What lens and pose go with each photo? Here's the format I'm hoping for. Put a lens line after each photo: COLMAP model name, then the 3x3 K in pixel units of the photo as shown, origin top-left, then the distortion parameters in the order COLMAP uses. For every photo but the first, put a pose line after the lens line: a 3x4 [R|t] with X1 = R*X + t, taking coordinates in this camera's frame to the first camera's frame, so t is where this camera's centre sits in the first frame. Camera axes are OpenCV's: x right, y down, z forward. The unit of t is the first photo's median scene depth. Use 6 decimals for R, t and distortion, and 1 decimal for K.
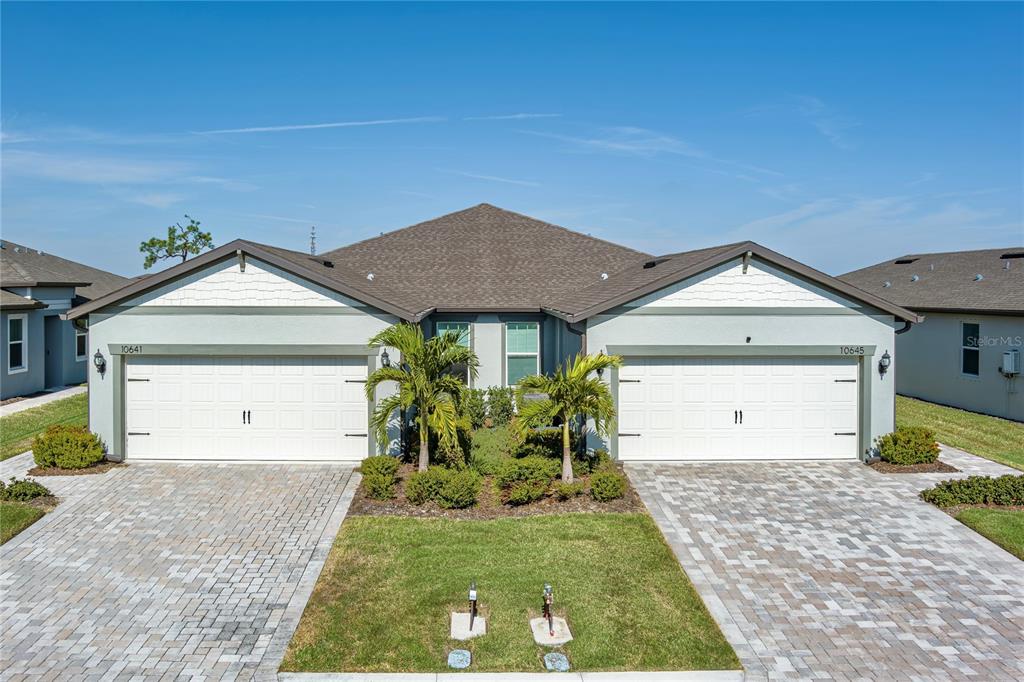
lens RADIAL K [[873.9, 0, 497.0], [0, 873.9, 318.3], [0, 0, 1]] dist [-0.073270, 0.027533]
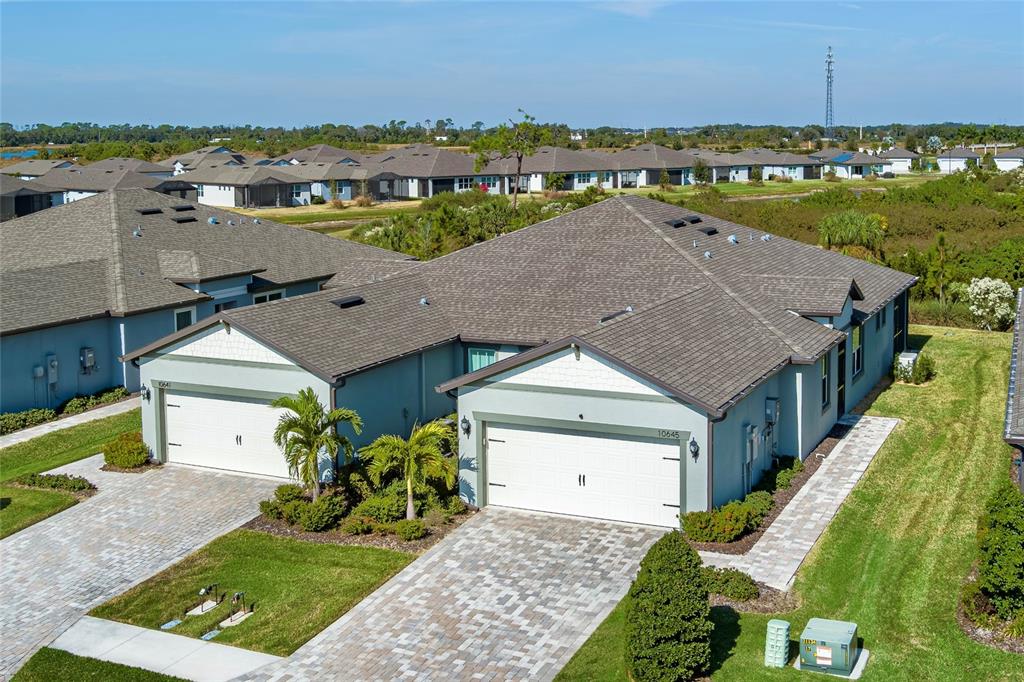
lens RADIAL K [[1285.8, 0, 552.8], [0, 1285.8, 274.6], [0, 0, 1]] dist [-0.067766, -0.041303]
pose [[0.904465, 0.040405, -0.424630, 1.126450], [-0.005624, 0.996546, 0.082846, -0.352914], [0.426511, -0.072544, 0.901568, -0.628317]]
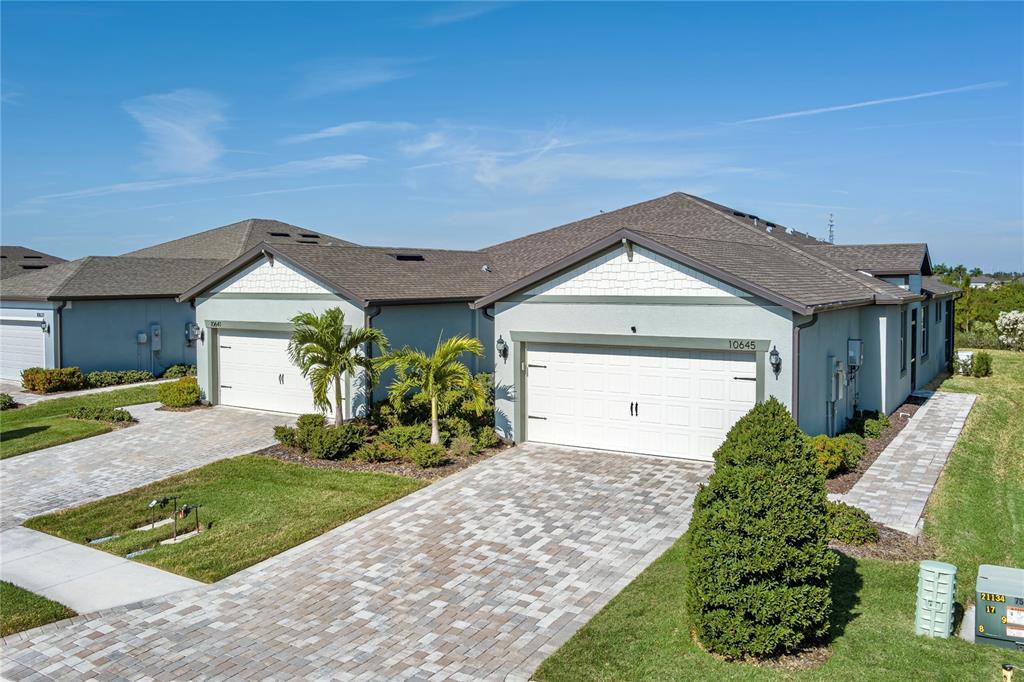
lens RADIAL K [[873.9, 0, 497.0], [0, 873.9, 318.3], [0, 0, 1]] dist [-0.073270, 0.027533]
pose [[0.828282, 0.020345, -0.559942, 0.819551], [-0.013634, 0.999776, 0.016158, -0.001979], [0.560146, -0.005749, 0.828374, 0.124155]]
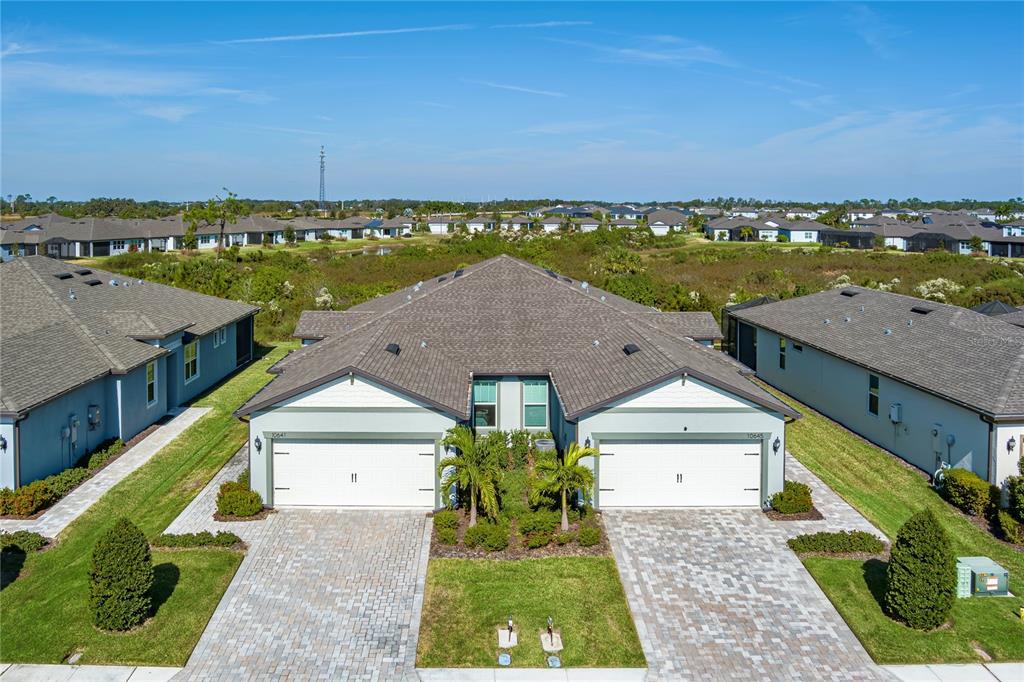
lens RADIAL K [[894.8, 0, 495.4], [0, 894.8, 239.9], [0, 0, 1]] dist [-0.052271, 0.006607]
pose [[0.999912, 0.001265, -0.013221, -0.025103], [-0.001133, 0.999950, 0.009978, -0.371910], [0.013233, -0.009962, 0.999863, -0.641612]]
